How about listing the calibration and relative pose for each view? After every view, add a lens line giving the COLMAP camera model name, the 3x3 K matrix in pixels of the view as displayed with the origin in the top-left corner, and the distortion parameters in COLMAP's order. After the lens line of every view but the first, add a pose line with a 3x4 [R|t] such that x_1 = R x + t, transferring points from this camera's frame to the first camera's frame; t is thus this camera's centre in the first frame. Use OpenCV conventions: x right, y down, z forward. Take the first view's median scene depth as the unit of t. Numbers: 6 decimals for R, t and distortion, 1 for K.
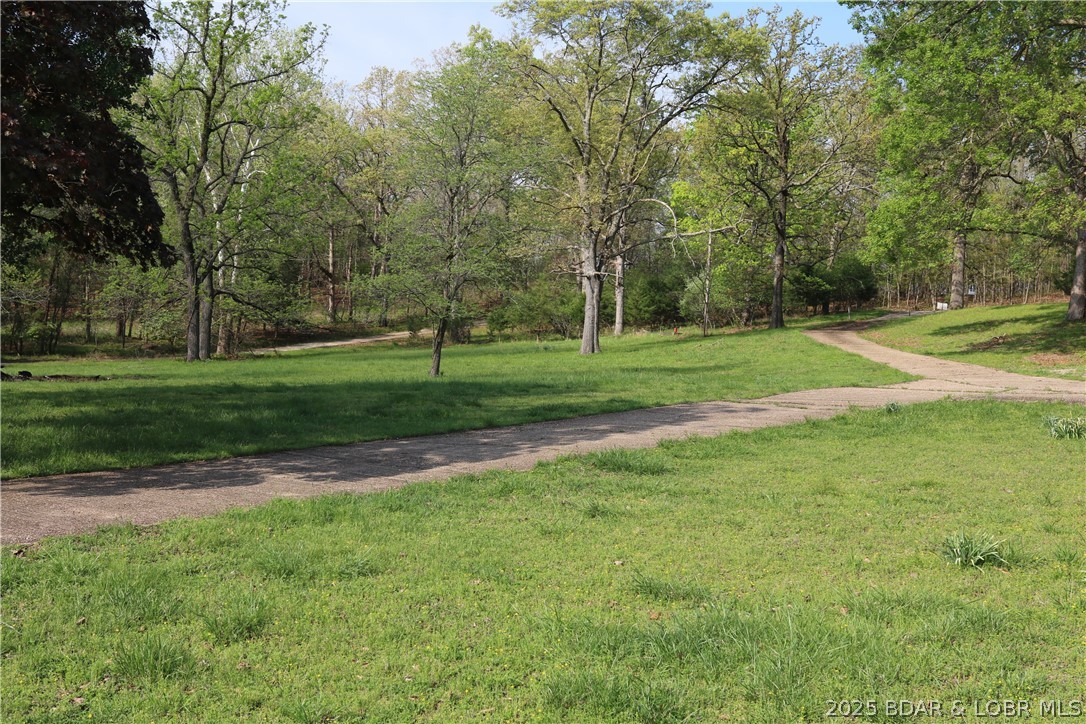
lens RADIAL K [[1296.2, 0, 543.0], [0, 1296.2, 362.0], [0, 0, 1]] dist [-0.026087, -0.034245]
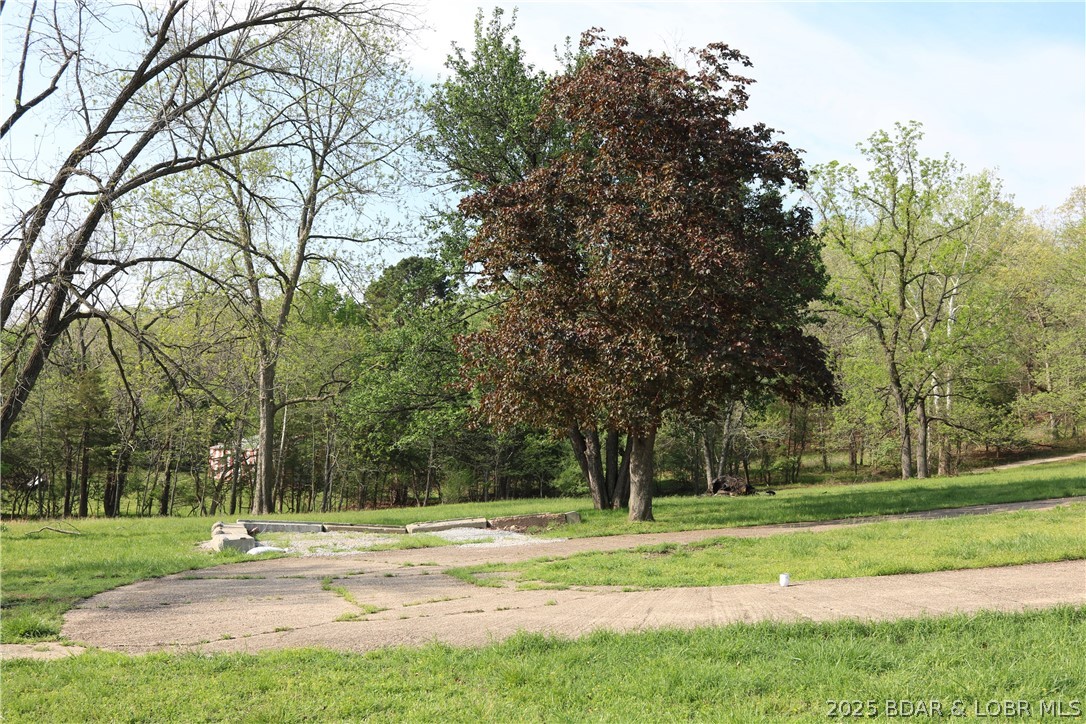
lens RADIAL K [[1296.2, 0, 543.0], [0, 1296.2, 362.0], [0, 0, 1]] dist [-0.026087, -0.034245]
pose [[0.846192, -0.102485, -0.522929, 0.049894], [0.049470, 0.992202, -0.114404, 0.007909], [0.530576, 0.070939, 0.844664, -0.116638]]
